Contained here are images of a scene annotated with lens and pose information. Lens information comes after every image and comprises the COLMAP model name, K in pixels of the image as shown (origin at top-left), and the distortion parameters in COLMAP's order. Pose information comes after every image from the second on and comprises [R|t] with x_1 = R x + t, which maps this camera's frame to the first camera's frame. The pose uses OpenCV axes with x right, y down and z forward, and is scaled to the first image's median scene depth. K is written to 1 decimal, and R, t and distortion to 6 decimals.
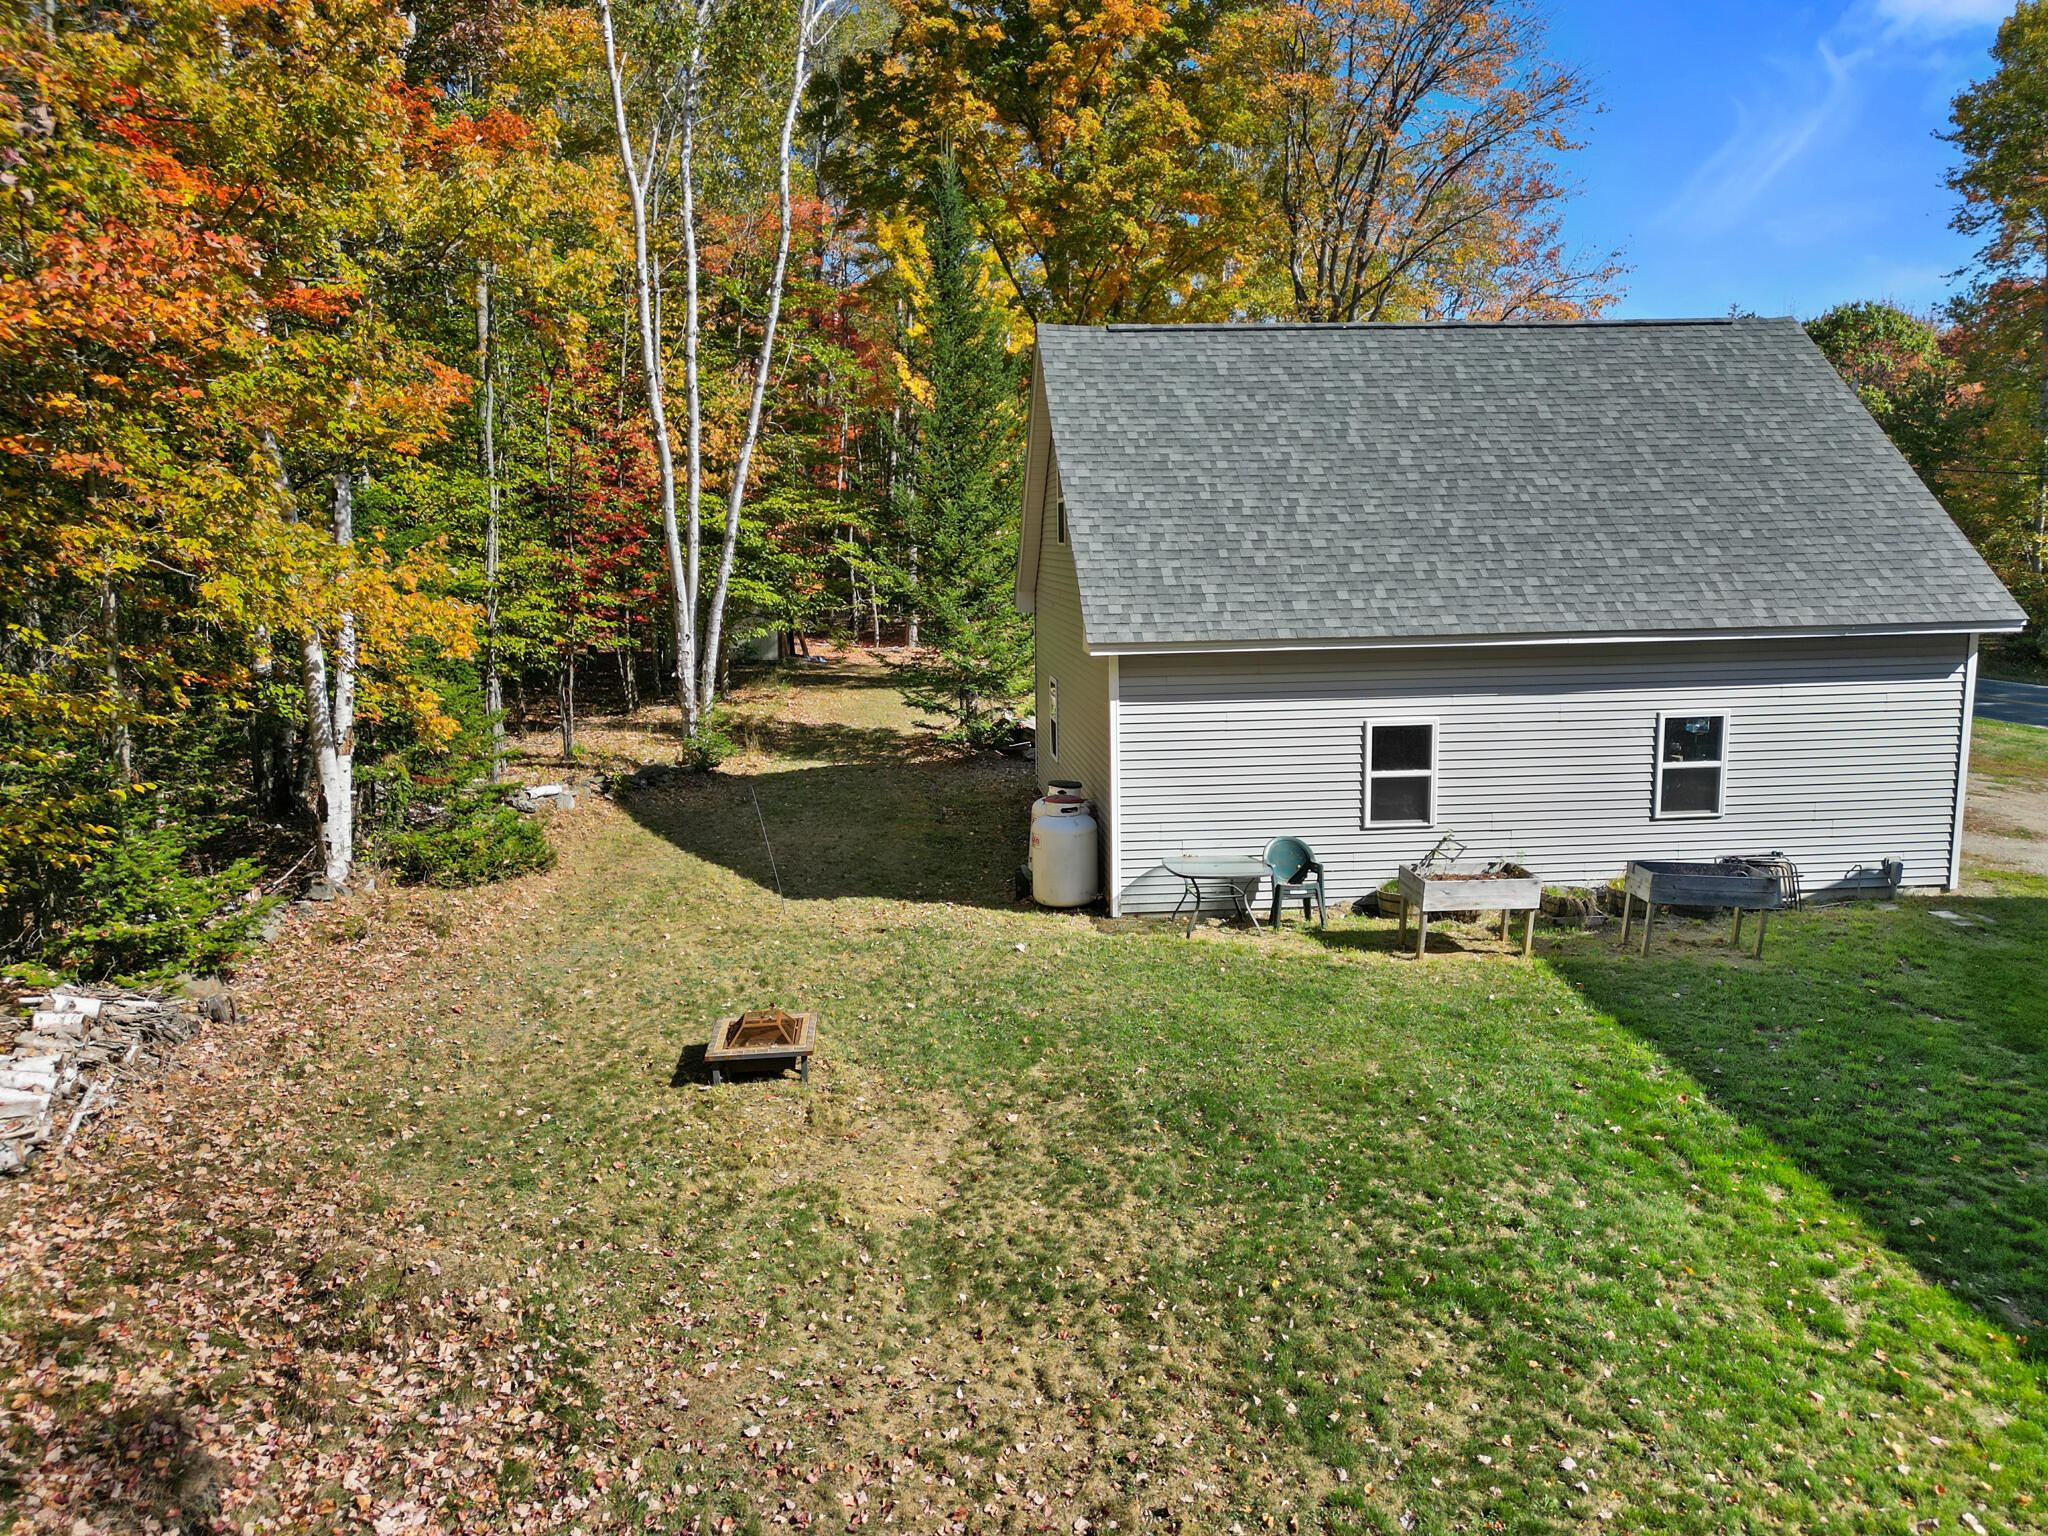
lens RADIAL K [[1445.4, 0, 1019.1], [0, 1445.4, 767.9], [0, 0, 1]] dist [0.076907, -0.071245]
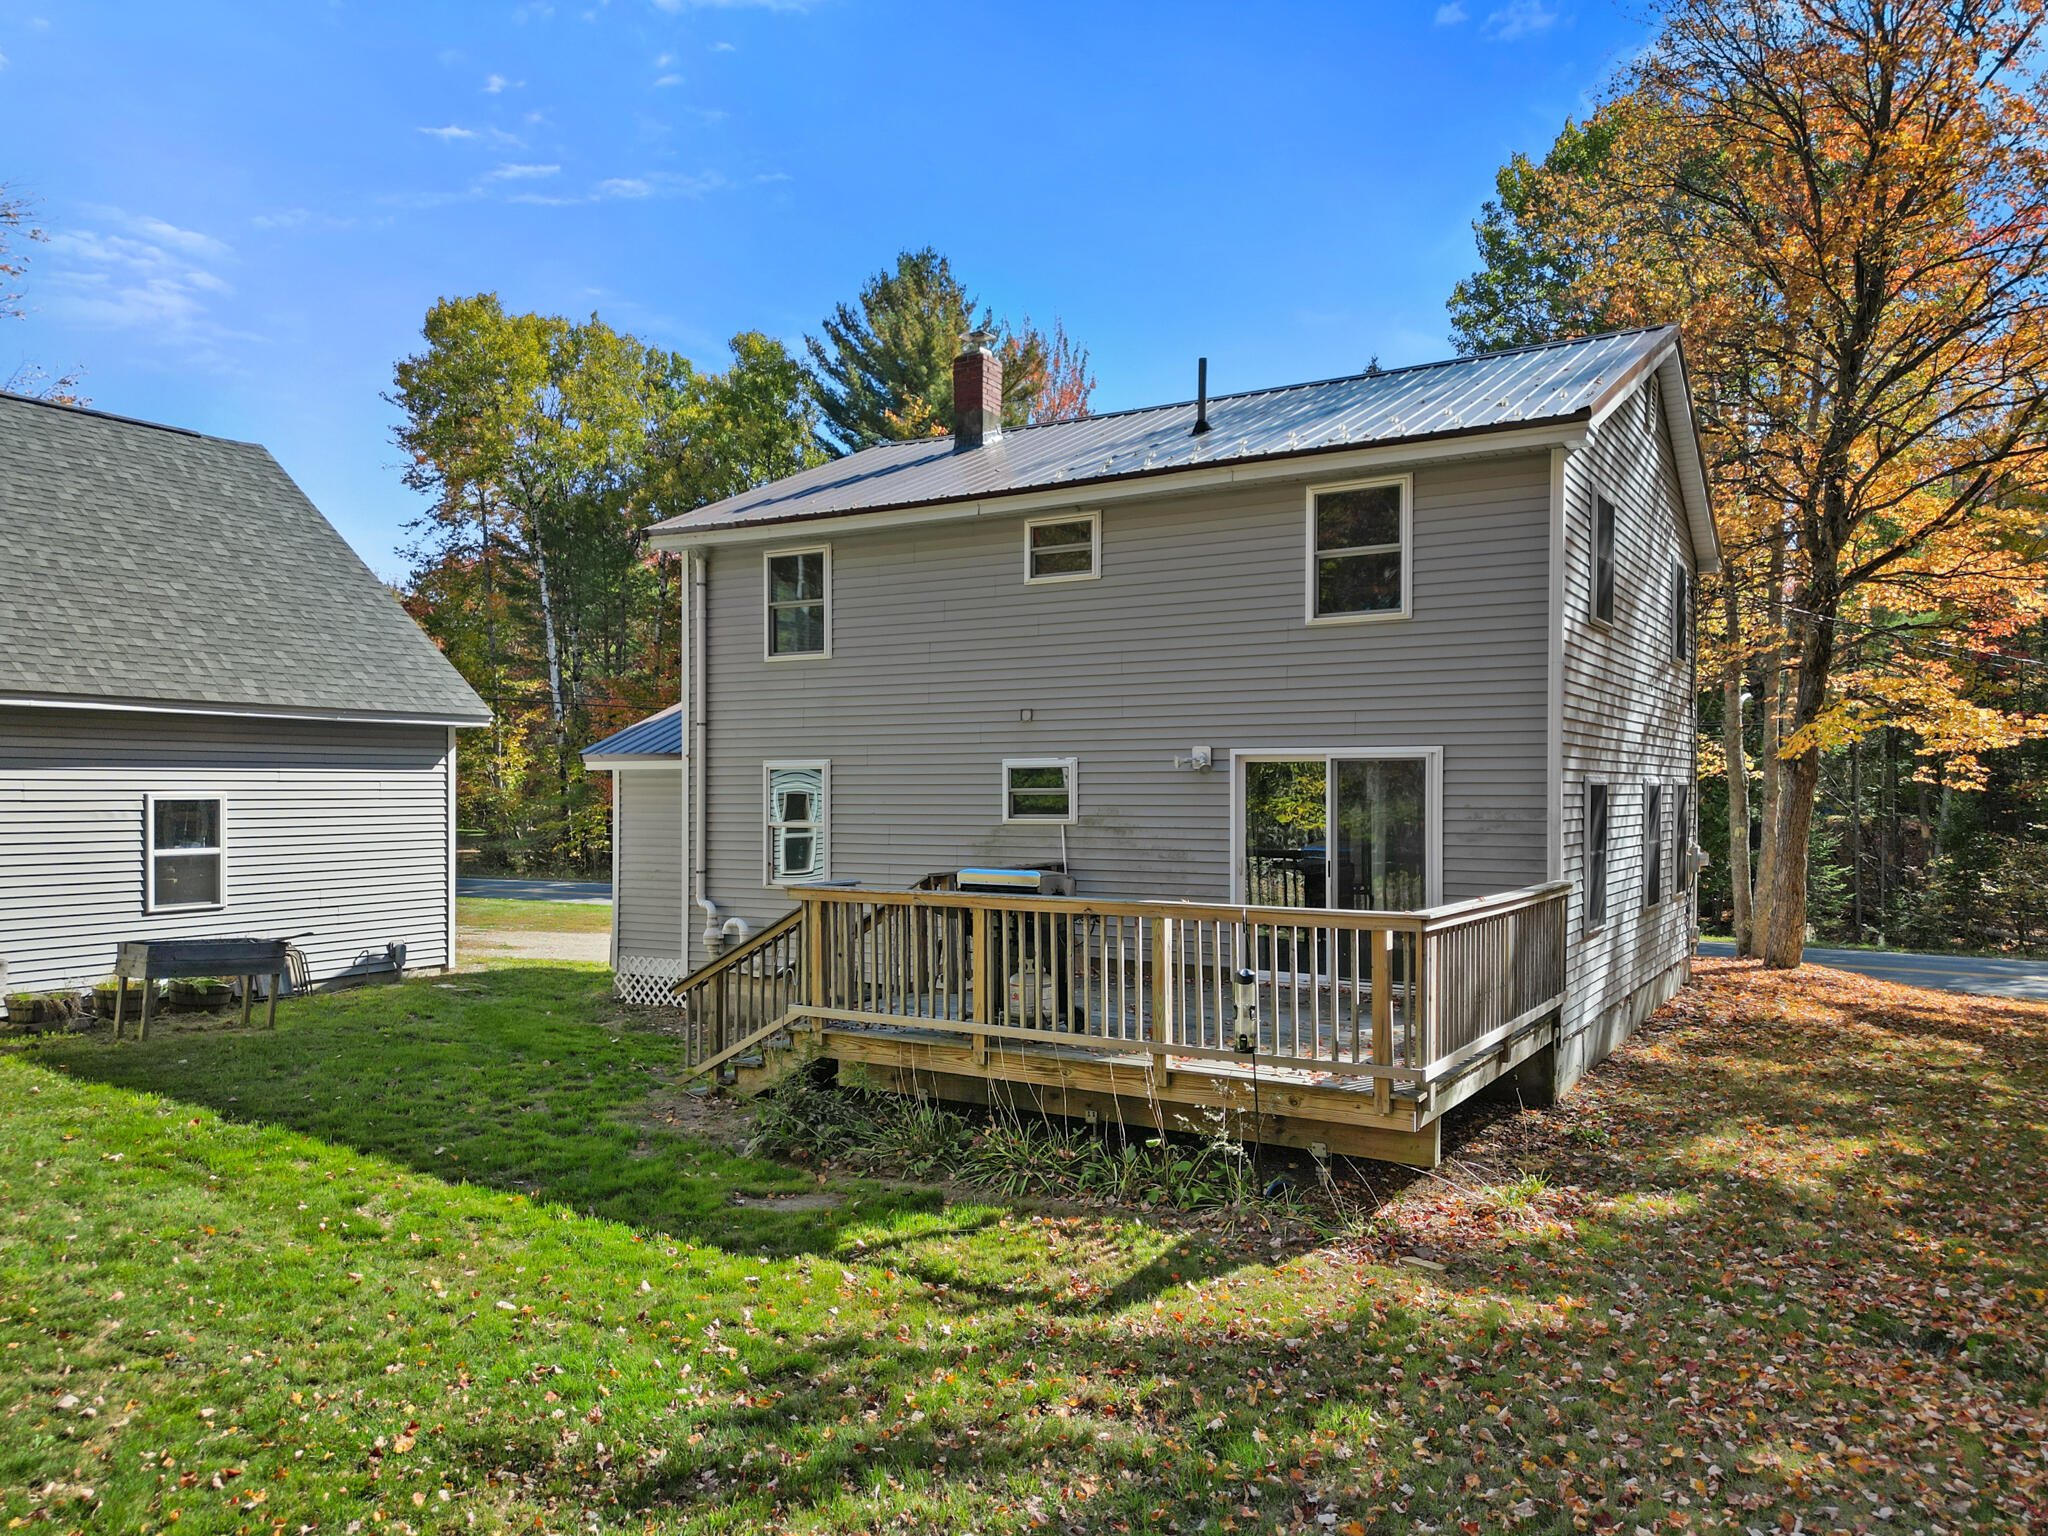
lens RADIAL K [[1477.1, 0, 1041.1], [0, 1477.1, 797.4], [0, 0, 1]] dist [0.064591, -0.048110]
pose [[0.582713, 0.014527, 0.812548, 0.001927], [0.116381, 0.988043, -0.101127, 0.126623], [-0.804301, 0.153493, 0.574055, 0.016172]]
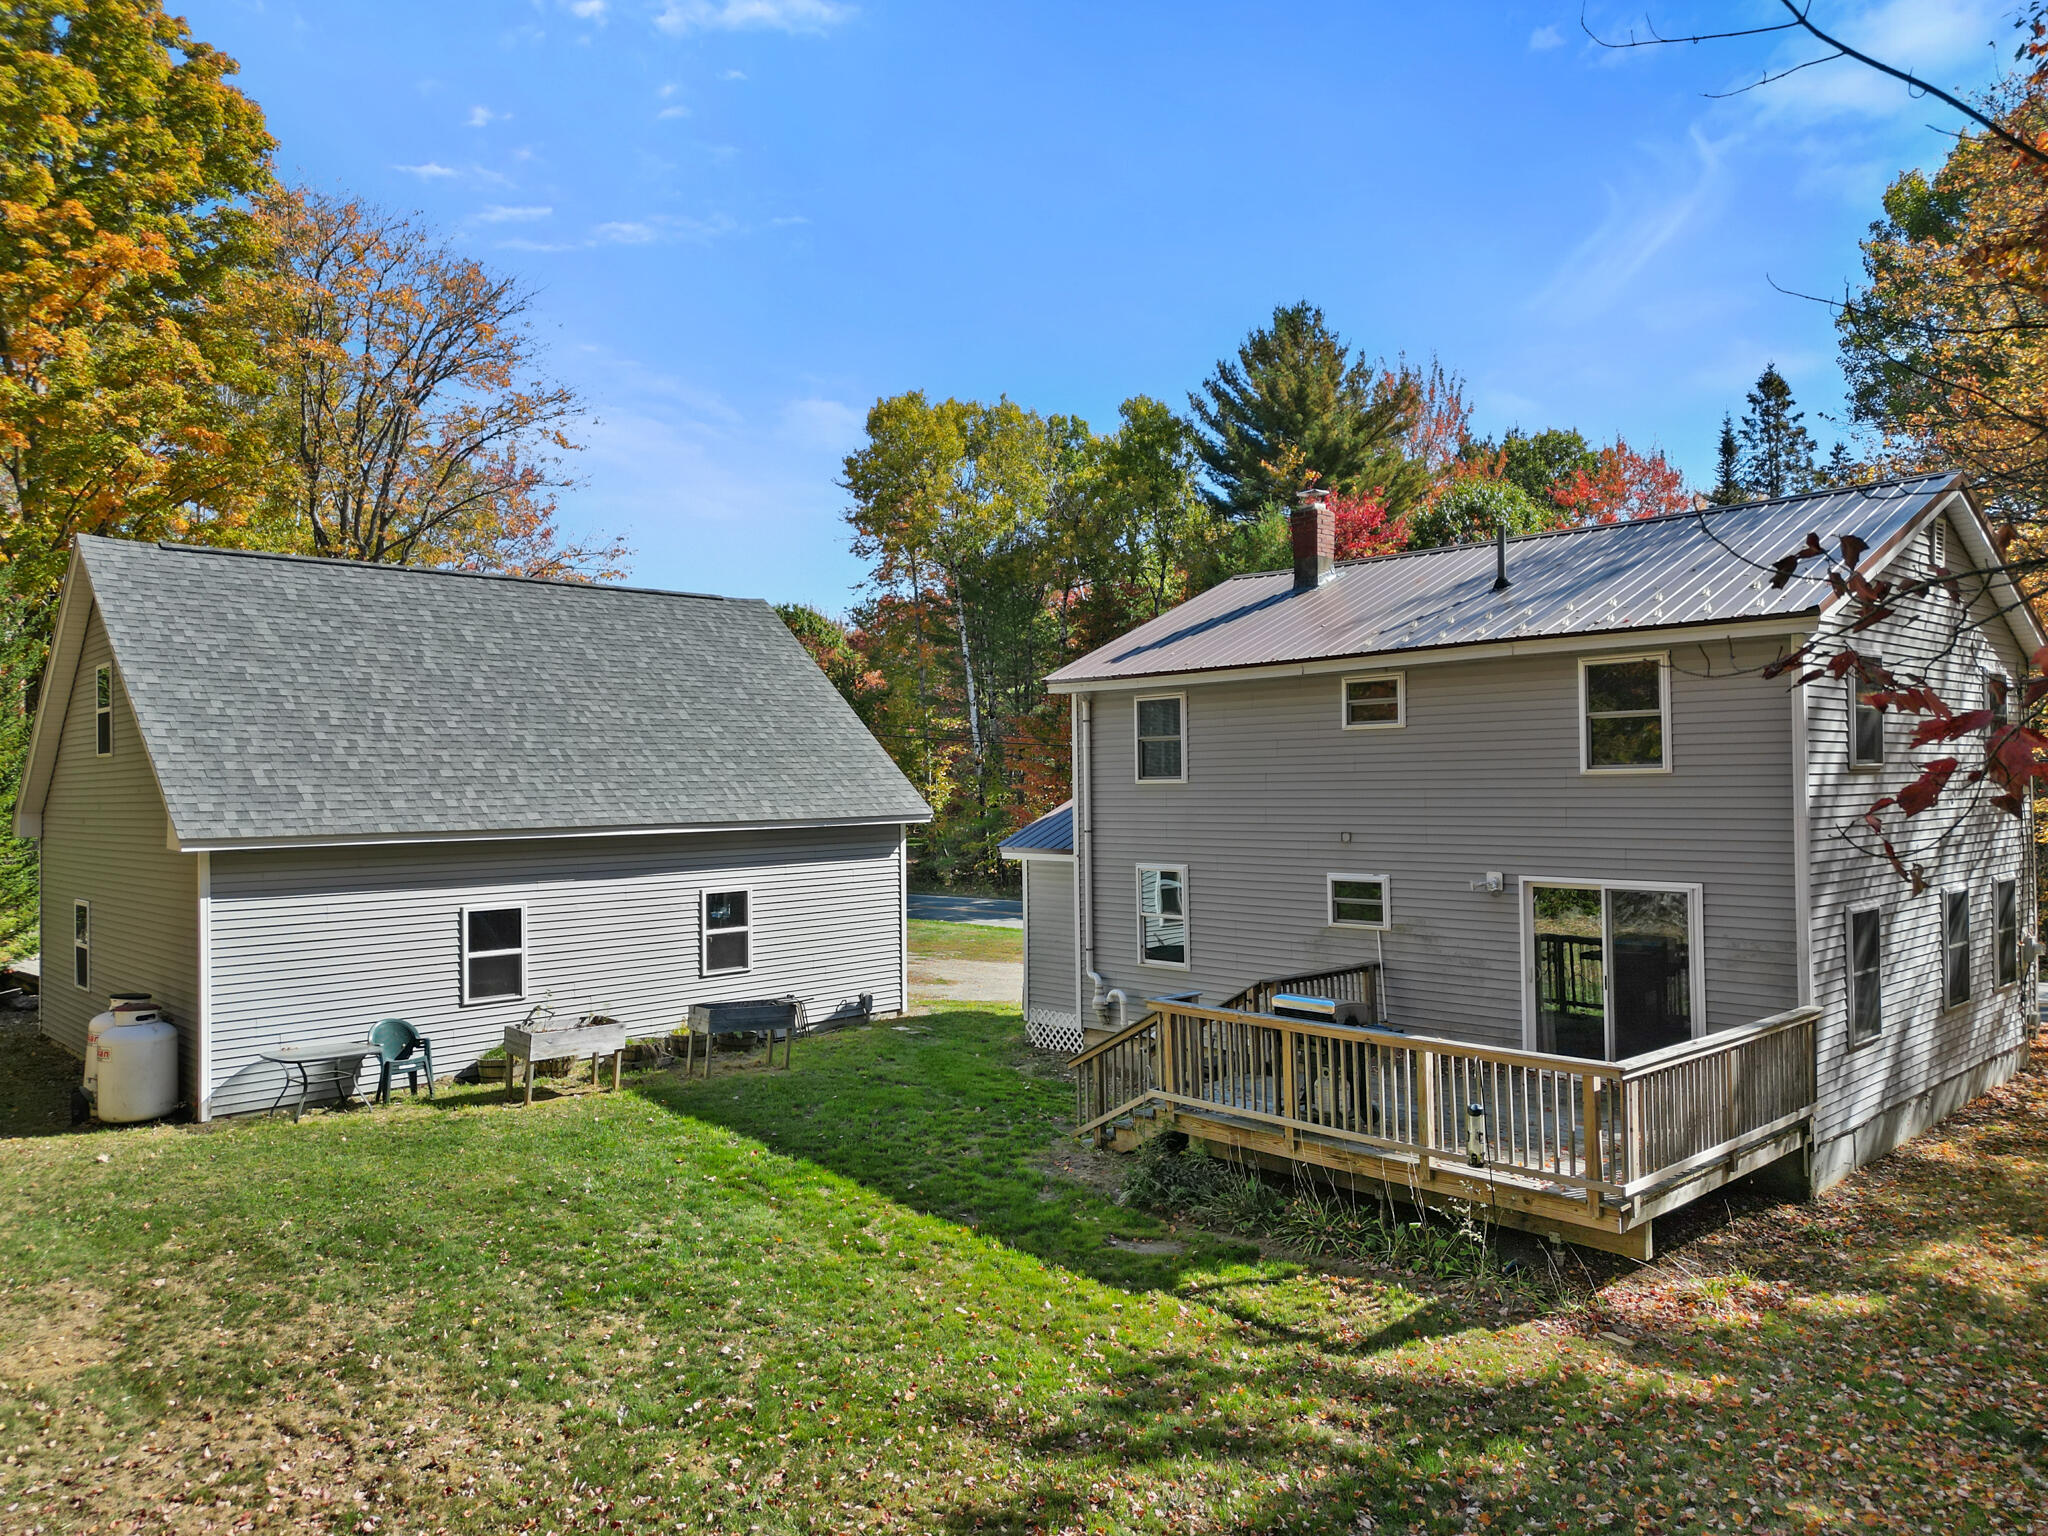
lens RADIAL K [[1445.4, 0, 1025.2], [0, 1445.4, 762.1], [0, 0, 1]] dist [0.076907, -0.071245]
pose [[0.784757, 0.014859, 0.619625, -0.120835], [0.098500, 0.984018, -0.148347, 0.068083], [-0.611926, 0.177450, 0.770752, -0.153504]]
